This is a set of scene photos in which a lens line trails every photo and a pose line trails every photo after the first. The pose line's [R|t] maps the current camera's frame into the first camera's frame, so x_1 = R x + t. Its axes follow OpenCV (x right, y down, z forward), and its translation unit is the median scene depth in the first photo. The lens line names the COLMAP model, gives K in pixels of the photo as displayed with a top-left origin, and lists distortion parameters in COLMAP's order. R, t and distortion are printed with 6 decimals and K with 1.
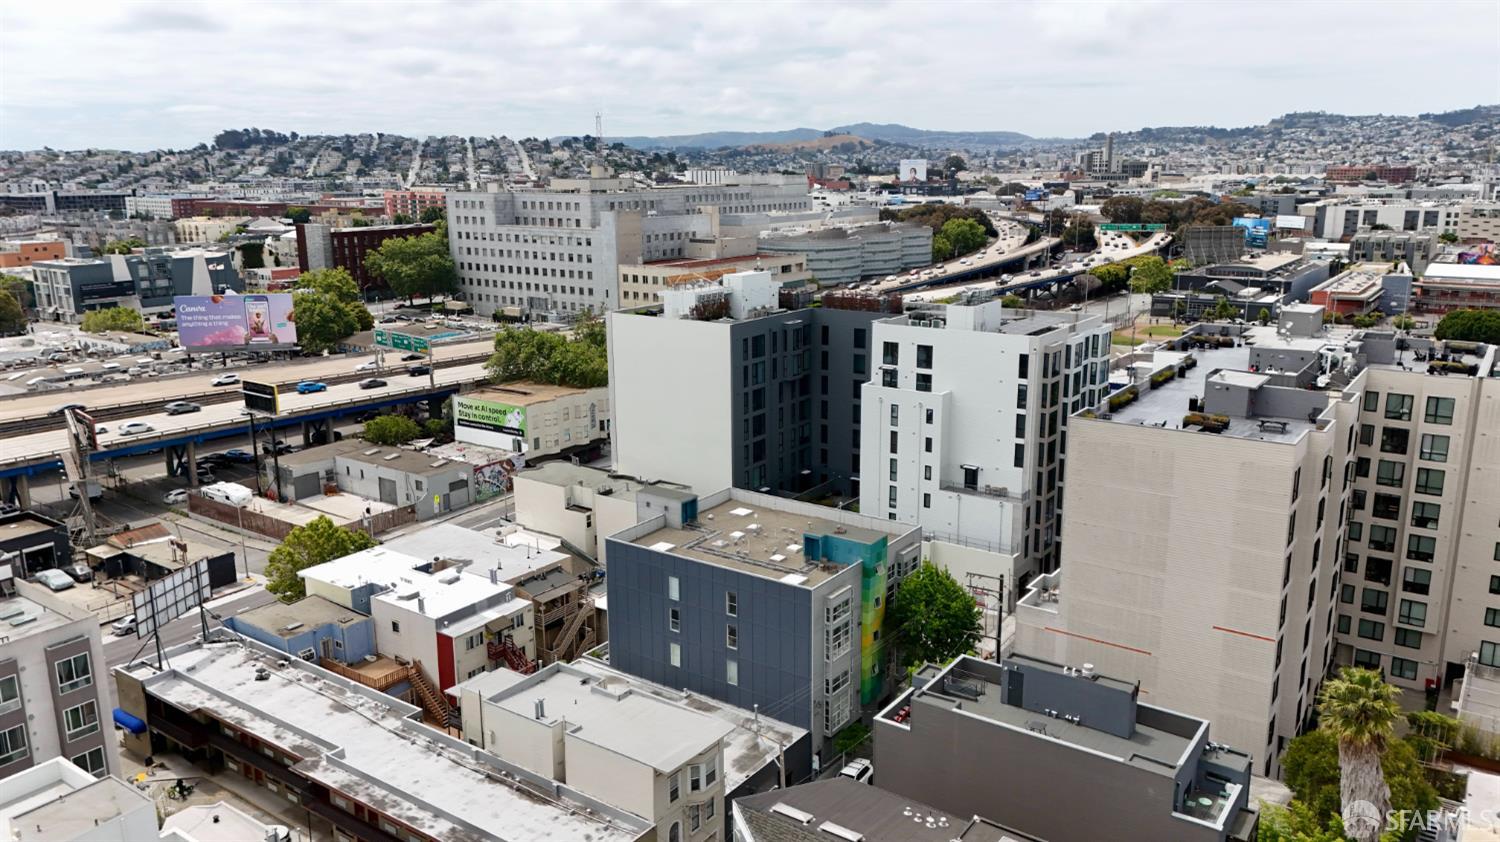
lens RADIAL K [[1103.7, 0, 750.0], [0, 1103.7, 421.0], [0, 0, 1]] dist [0.078498, -0.079249]
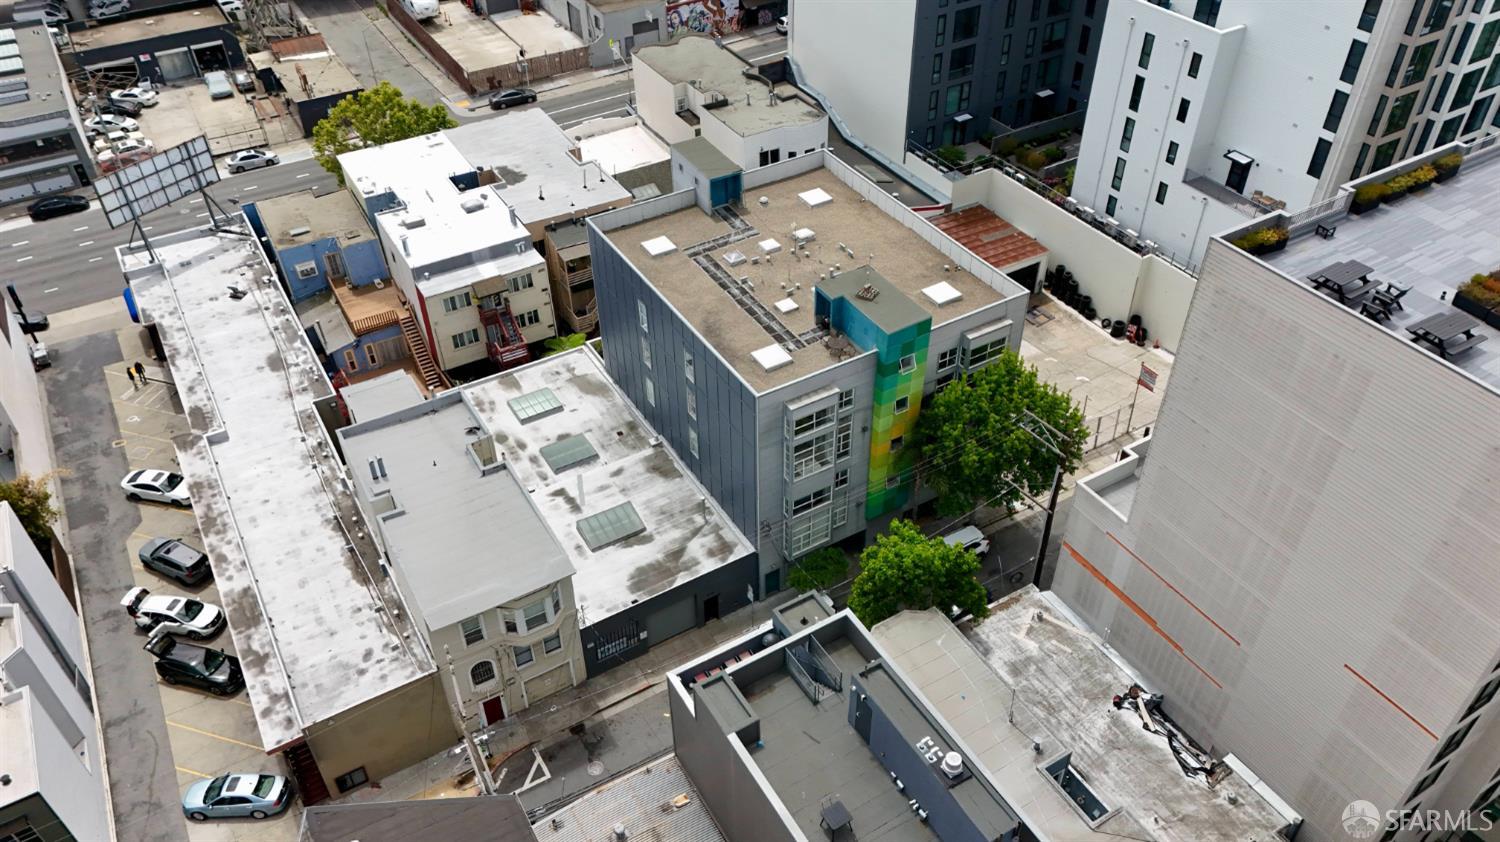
lens RADIAL K [[1103.7, 0, 750.0], [0, 1103.7, 421.0], [0, 0, 1]] dist [0.078498, -0.079249]
pose [[0.912185, 0.259767, -0.316921, 0.167384], [-0.086123, 0.877655, 0.471491, -0.094137], [0.400625, -0.402793, 0.822956, 0.270026]]
